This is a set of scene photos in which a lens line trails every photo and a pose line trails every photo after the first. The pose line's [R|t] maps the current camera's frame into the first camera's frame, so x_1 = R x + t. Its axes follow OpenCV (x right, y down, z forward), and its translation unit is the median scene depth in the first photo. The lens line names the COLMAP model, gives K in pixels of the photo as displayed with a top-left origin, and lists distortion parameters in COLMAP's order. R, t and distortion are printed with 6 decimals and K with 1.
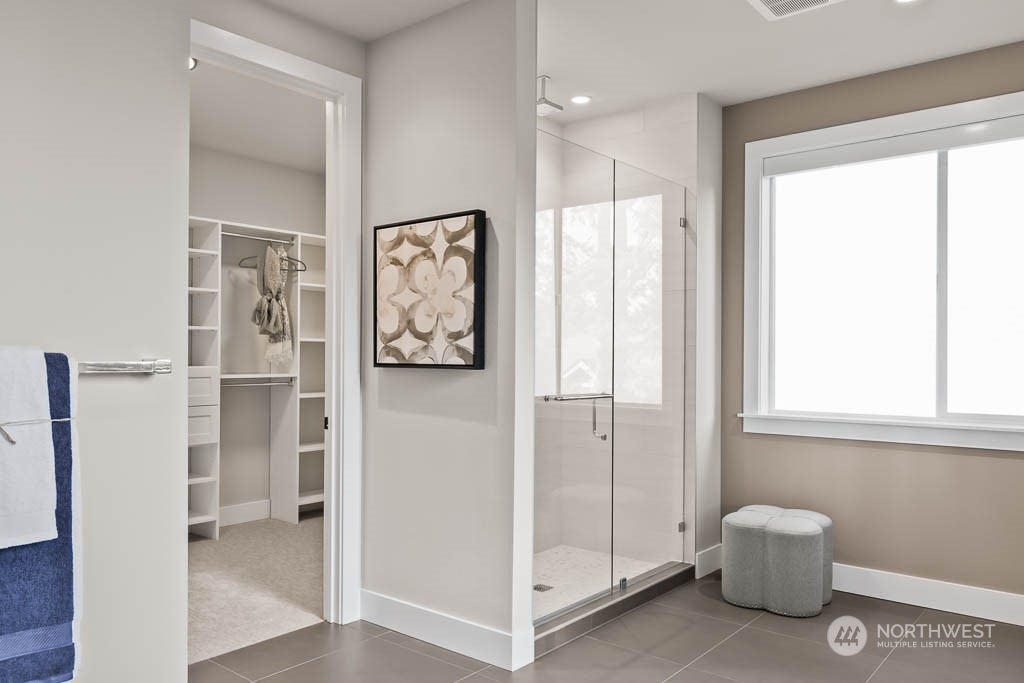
lens RADIAL K [[747.9, 0, 511.6], [0, 747.9, 352.7], [0, 0, 1]] dist [0.006417, 0.001743]
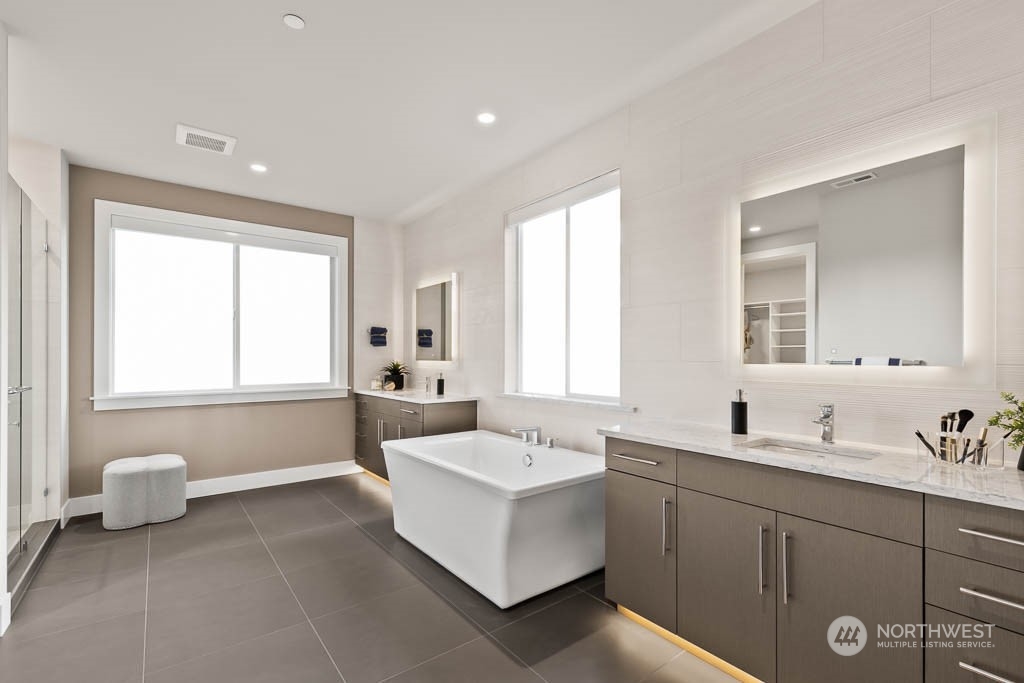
lens RADIAL K [[462.9, 0, 510.2], [0, 462.9, 356.5], [0, 0, 1]] dist [-0.000104, 0.000022]
pose [[0.226700, -0.002354, 0.973962, -0.381244], [-0.003967, 0.999987, 0.003340, 0.001466], [-0.973957, -0.004621, 0.226688, 0.080635]]
